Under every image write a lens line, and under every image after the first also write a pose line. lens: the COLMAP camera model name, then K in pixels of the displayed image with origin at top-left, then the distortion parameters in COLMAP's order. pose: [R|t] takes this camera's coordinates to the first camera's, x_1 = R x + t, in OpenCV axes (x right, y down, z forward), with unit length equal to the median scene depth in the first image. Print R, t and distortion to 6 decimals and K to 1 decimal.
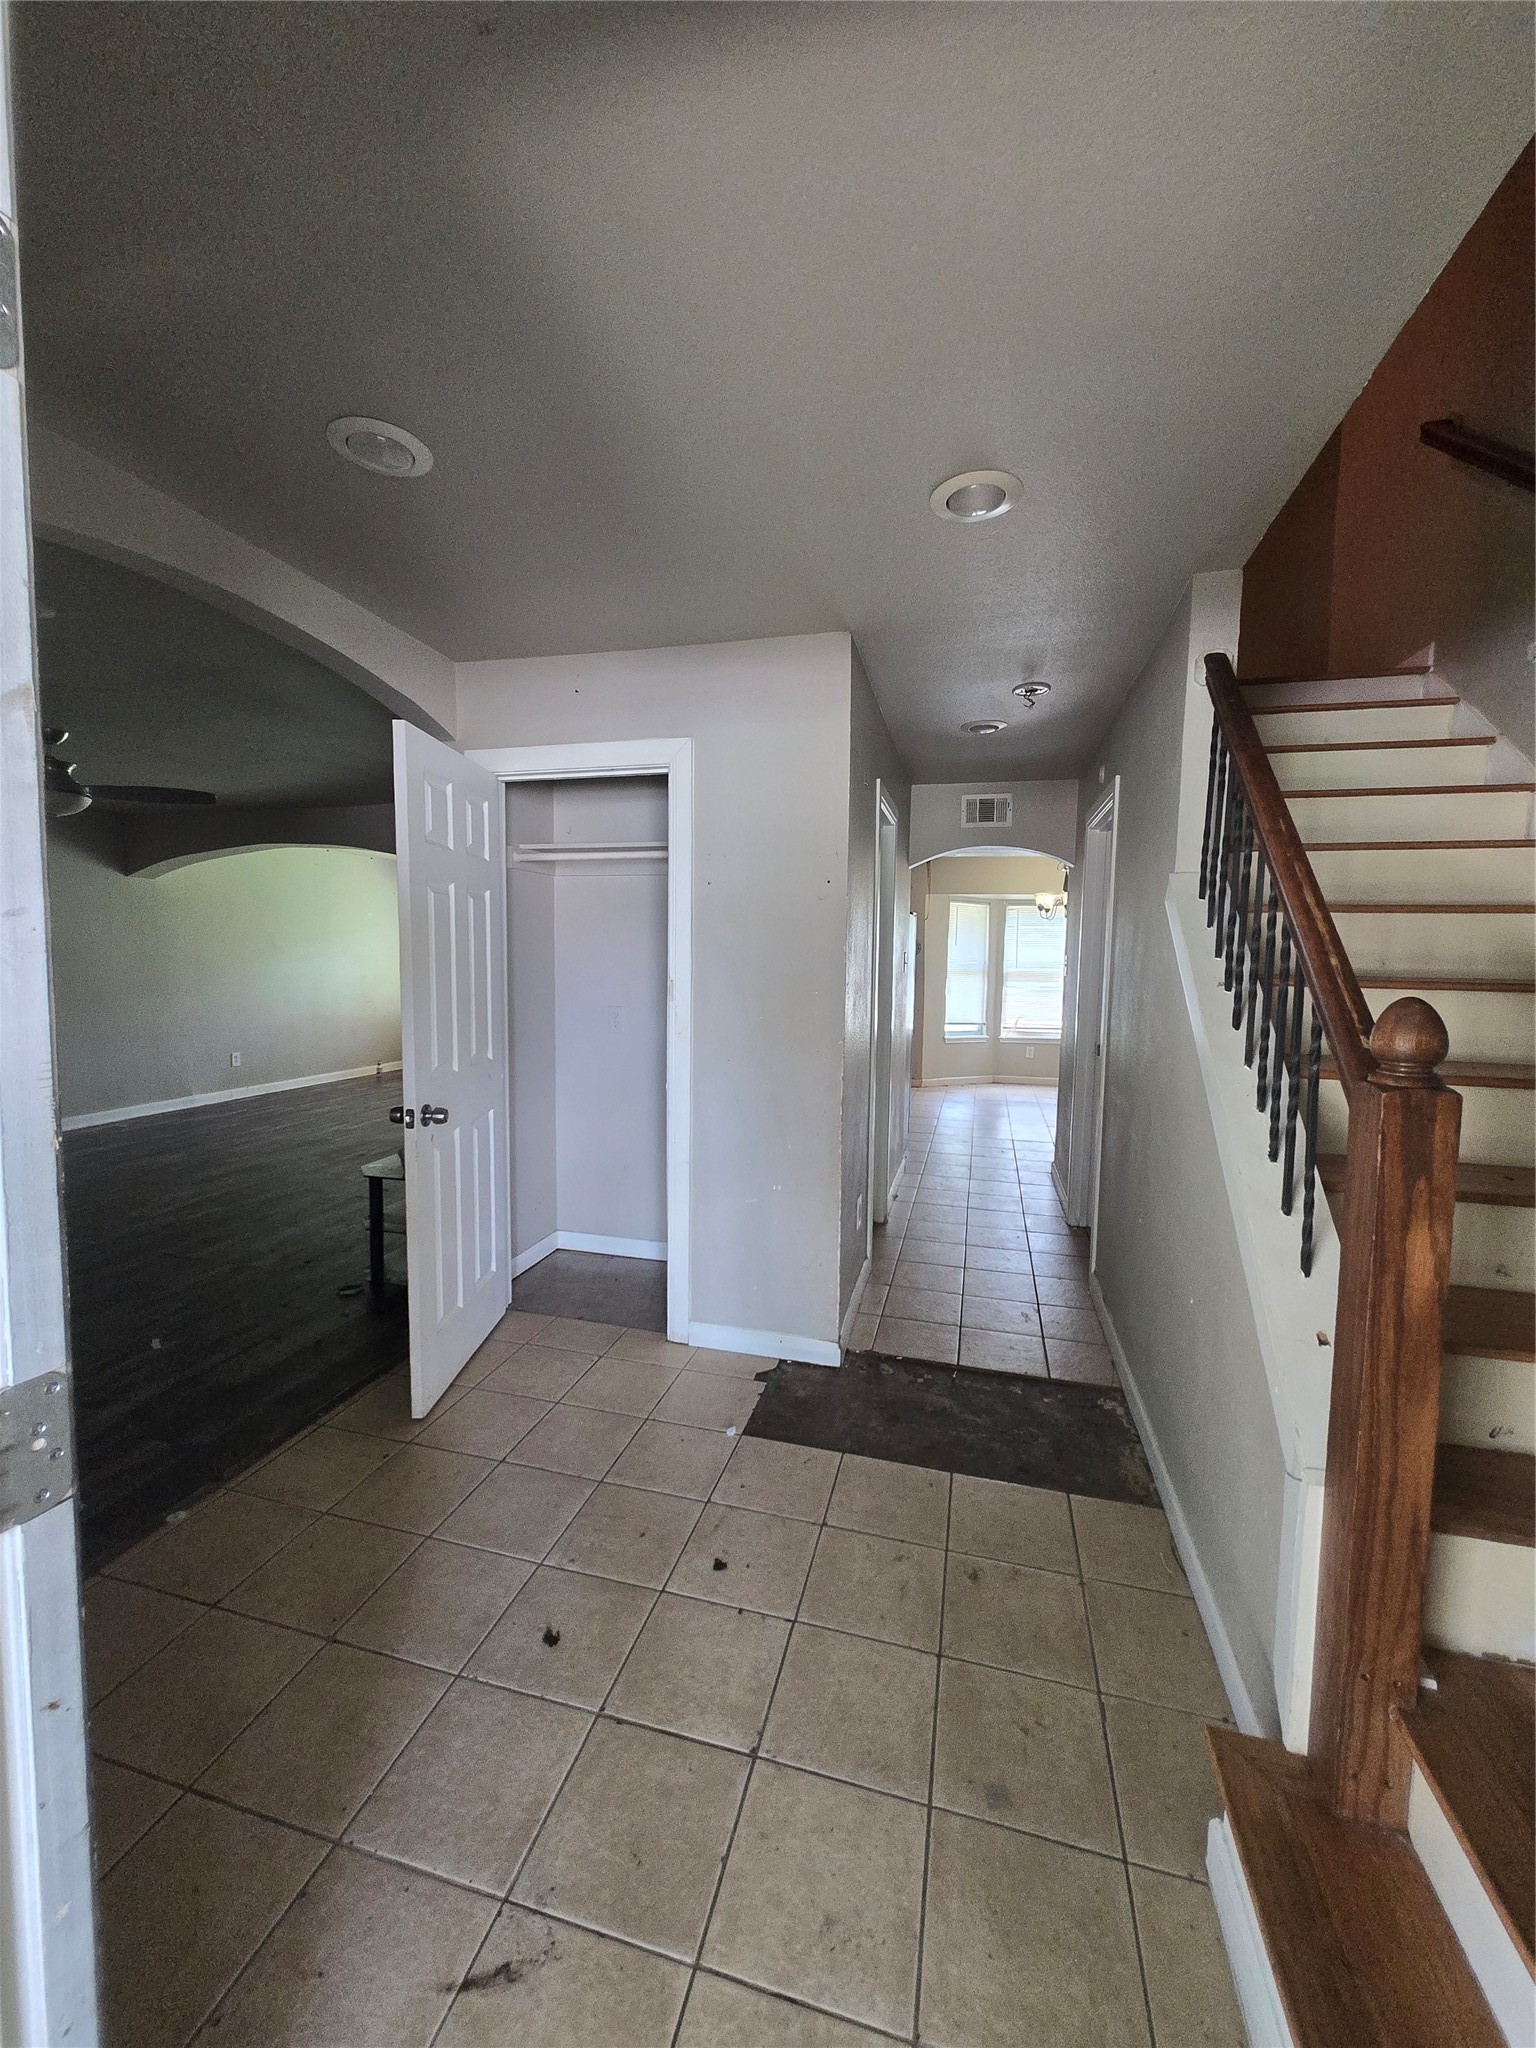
lens RADIAL K [[791.4, 0, 771.4], [0, 791.4, 1012.8], [0, 0, 1]] dist [-0.001242, -0.000255]
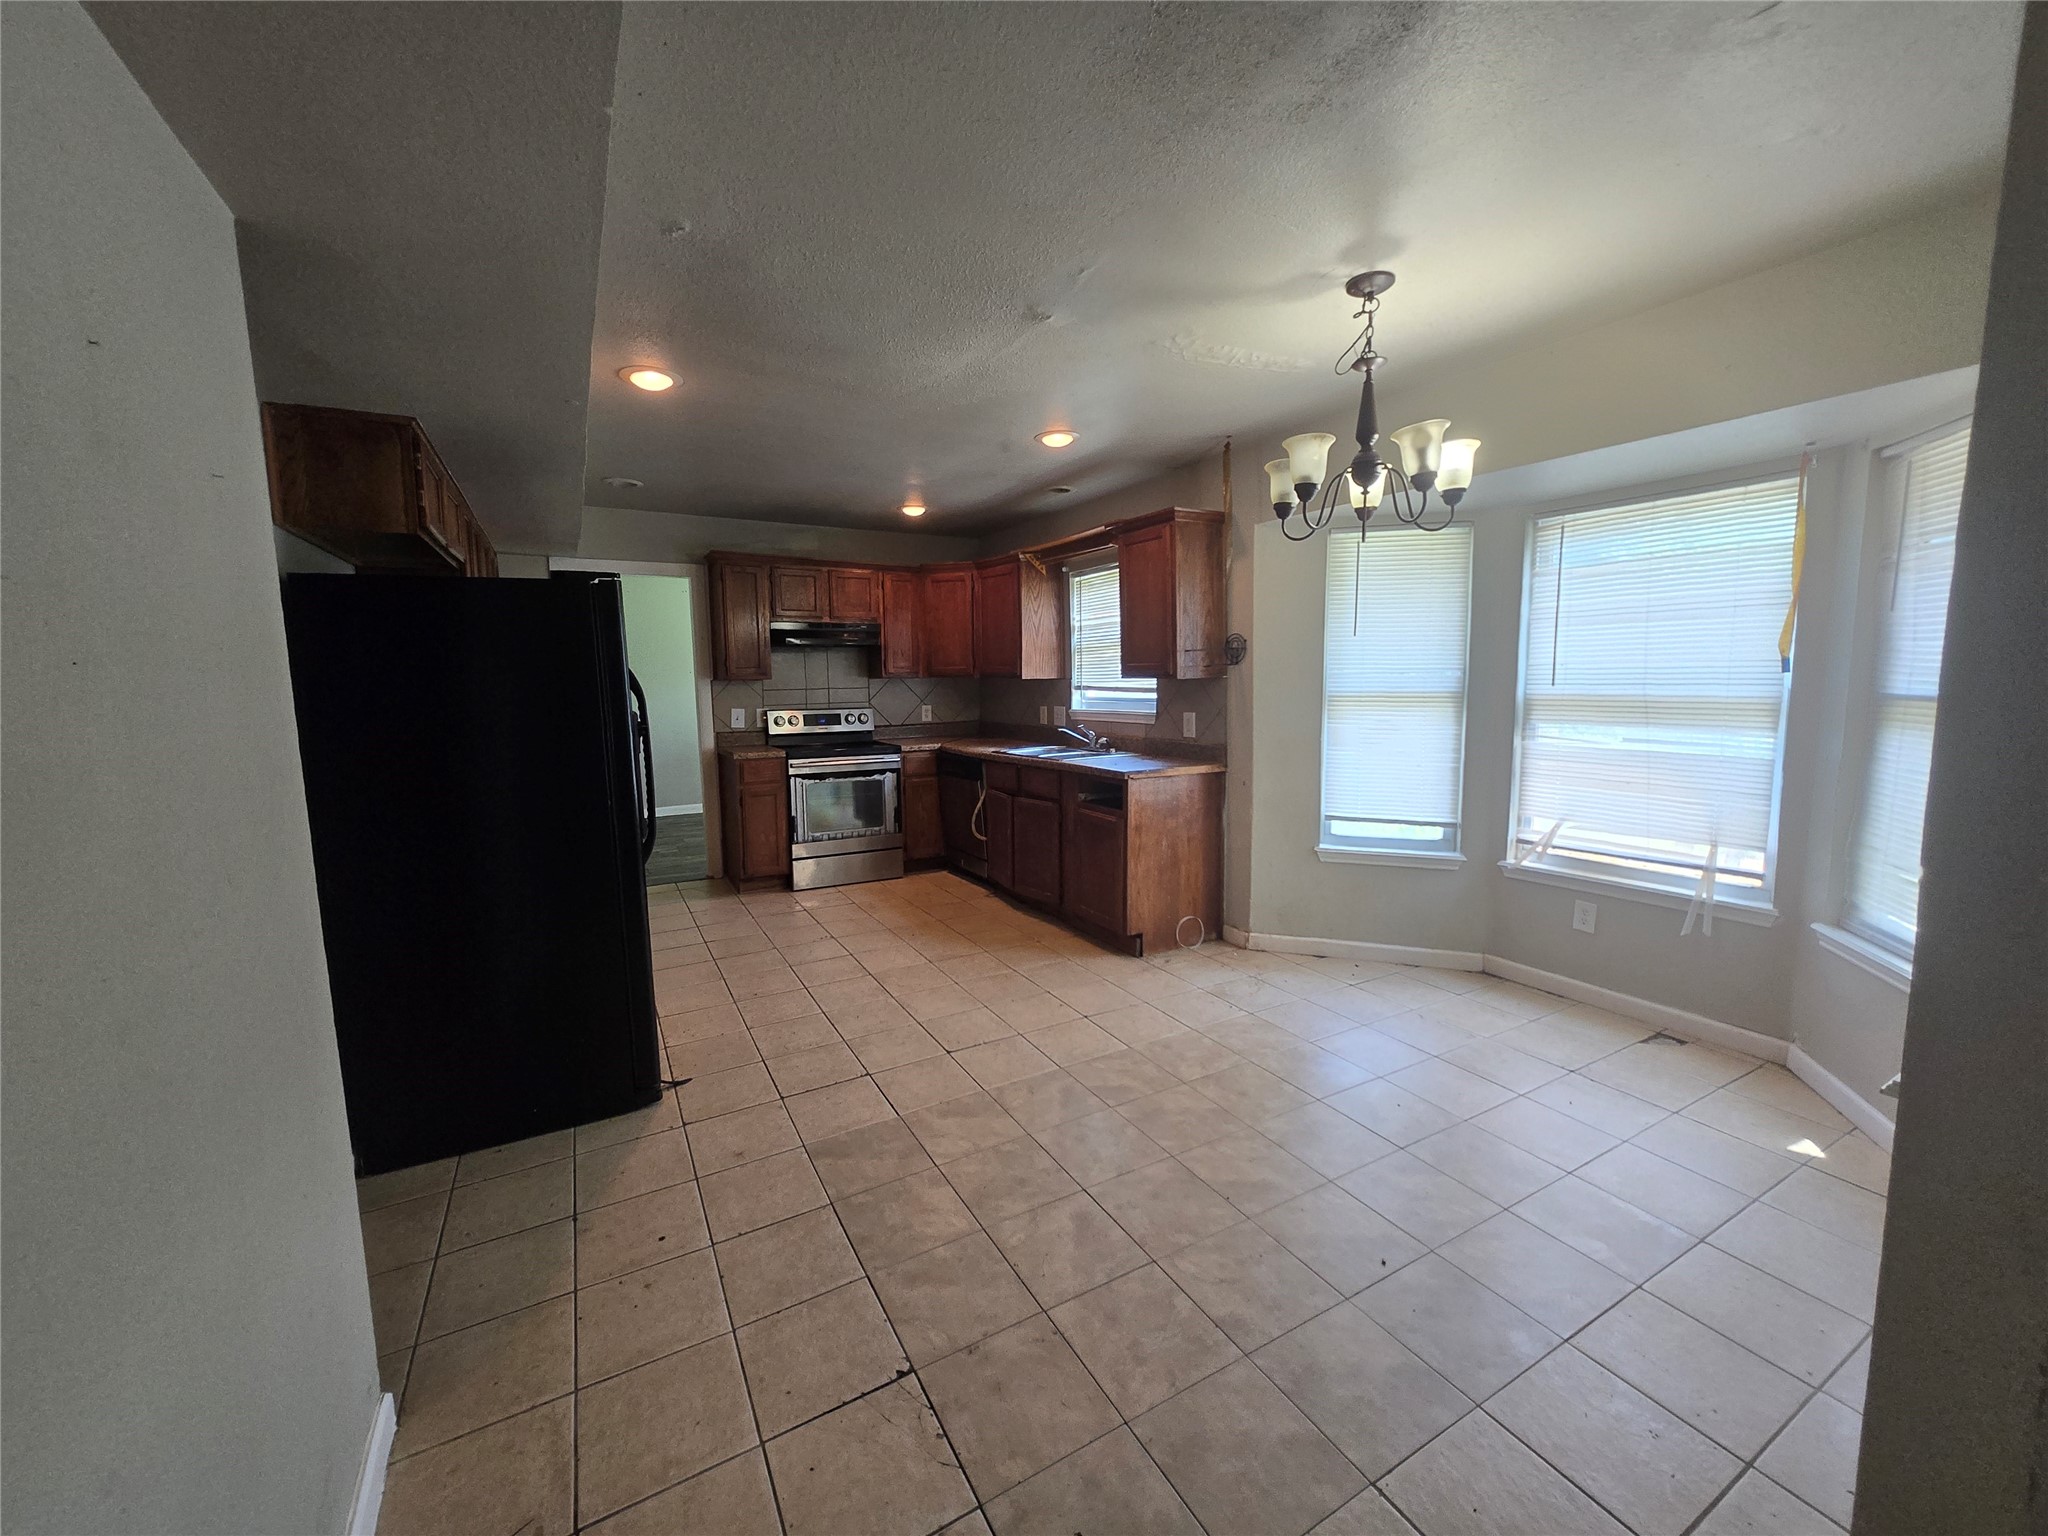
lens RADIAL K [[815.5, 0, 1014.7], [0, 815.5, 760.9], [0, 0, 1]] dist [0.001298, 0.000579]
pose [[0.688852, 0.052256, -0.723016, 1.282062], [-0.026492, 0.998547, 0.046930, -0.101477], [0.724418, -0.013174, 0.689235, 1.709864]]
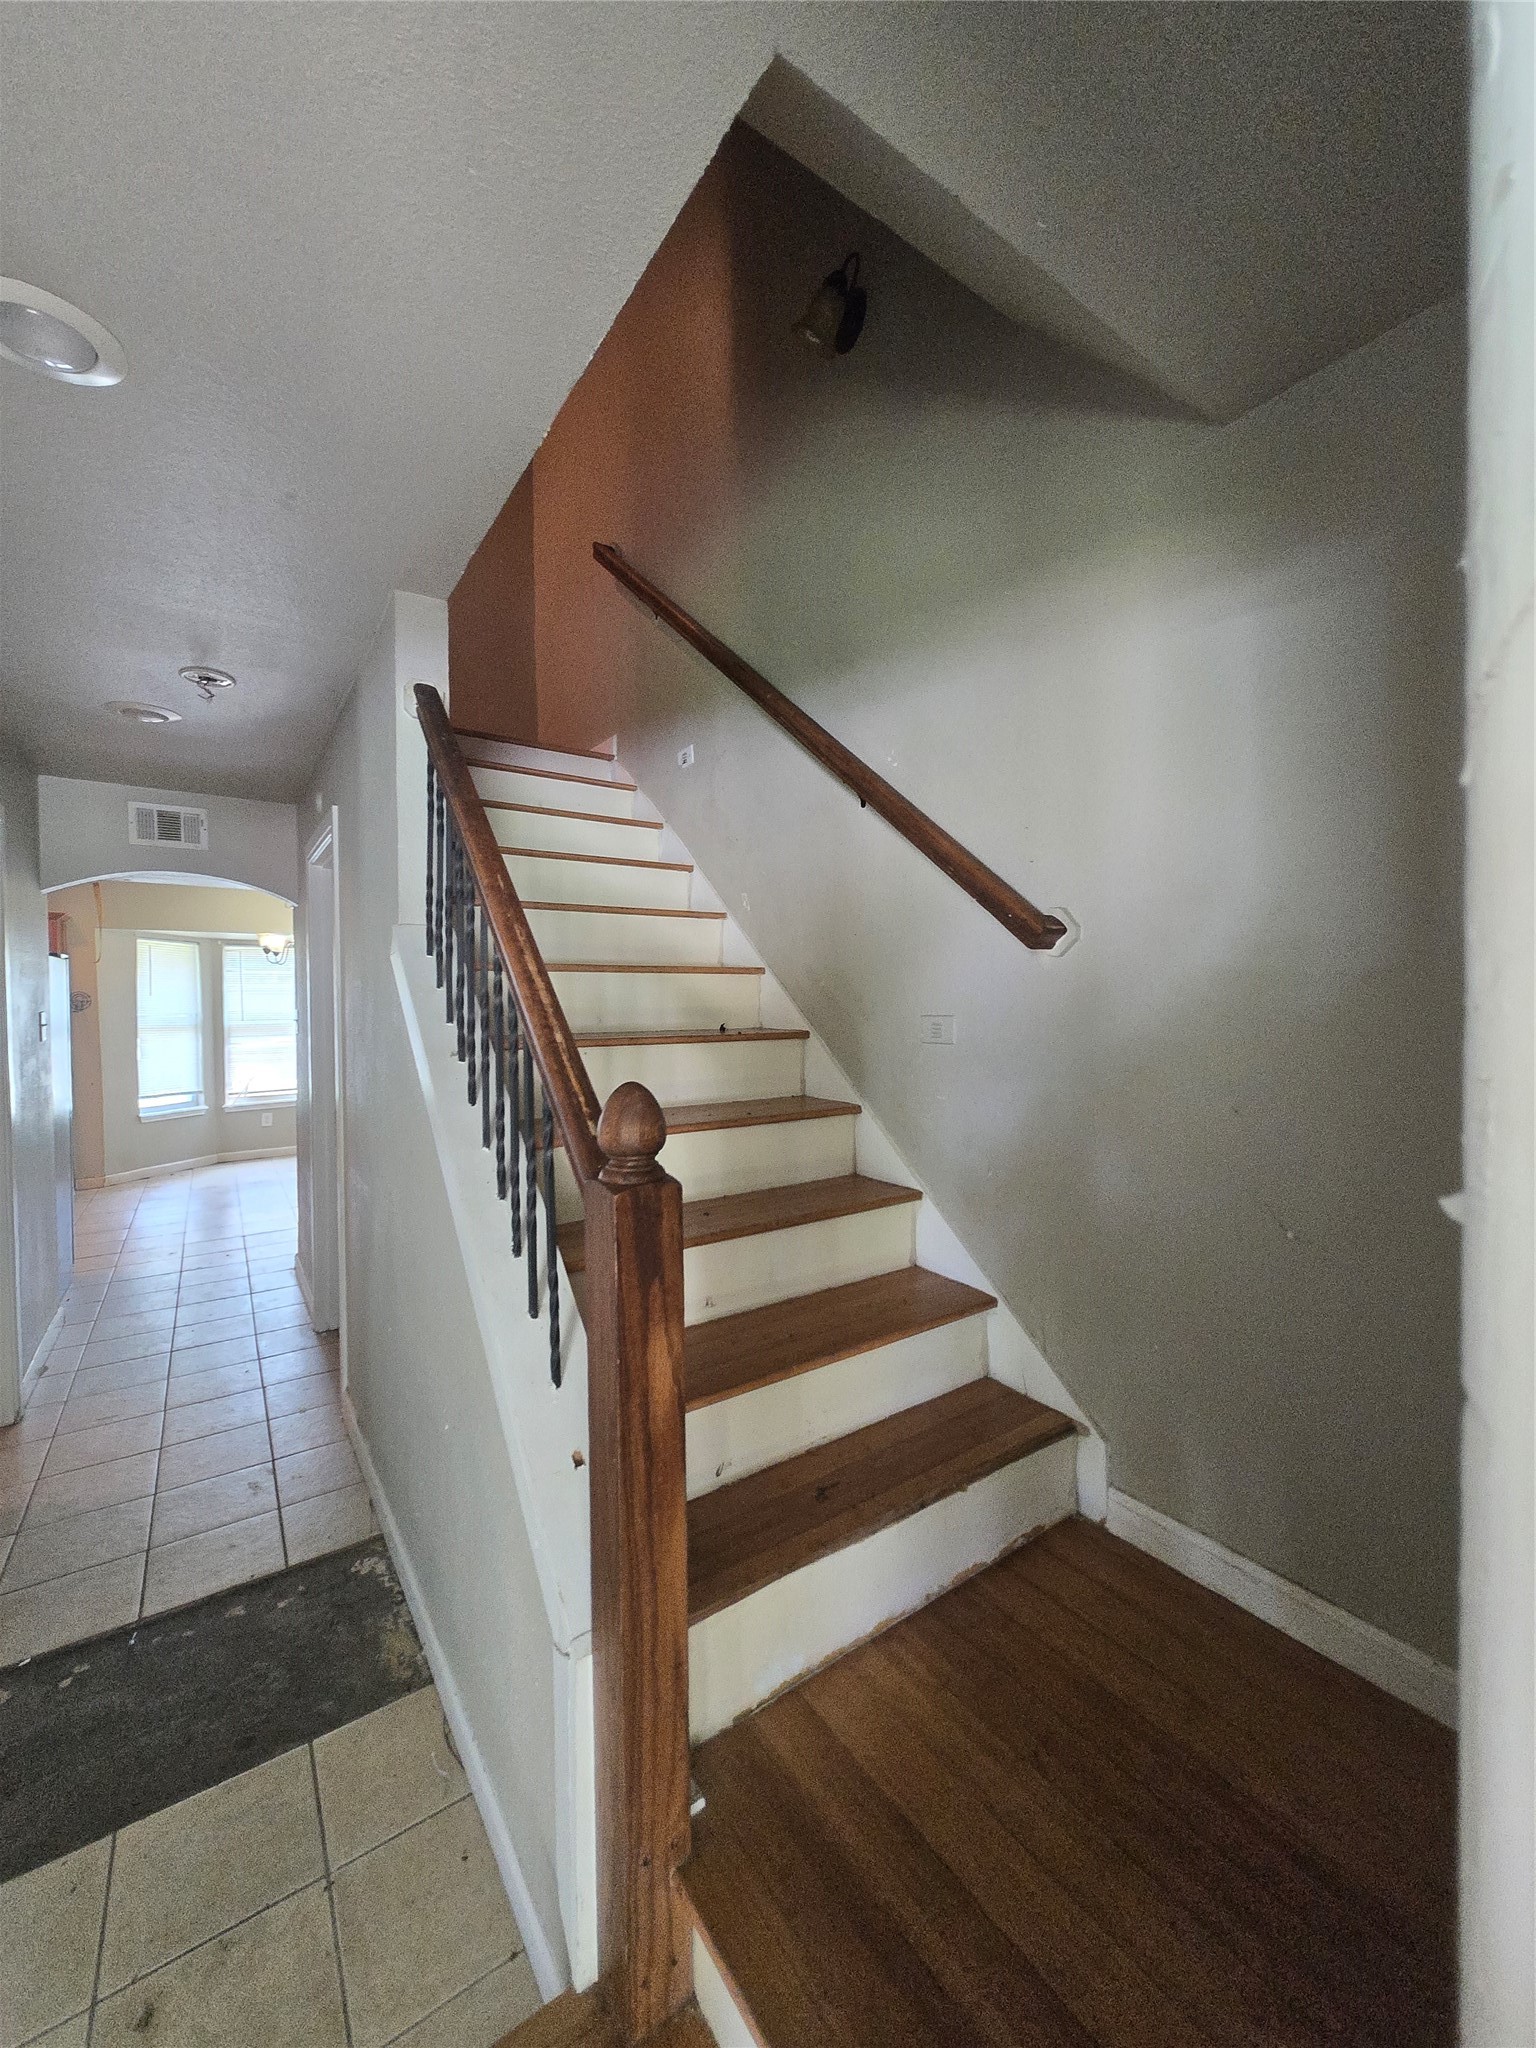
lens RADIAL K [[802.4, 0, 770.9], [0, 802.4, 1017.0], [0, 0, 1]] dist [-0.000113, -0.000319]
pose [[0.643751, -0.036924, 0.764344, 0.068876], [0.074004, 0.997157, -0.014157, -0.023407], [-0.761649, 0.065678, 0.644653, 0.091394]]
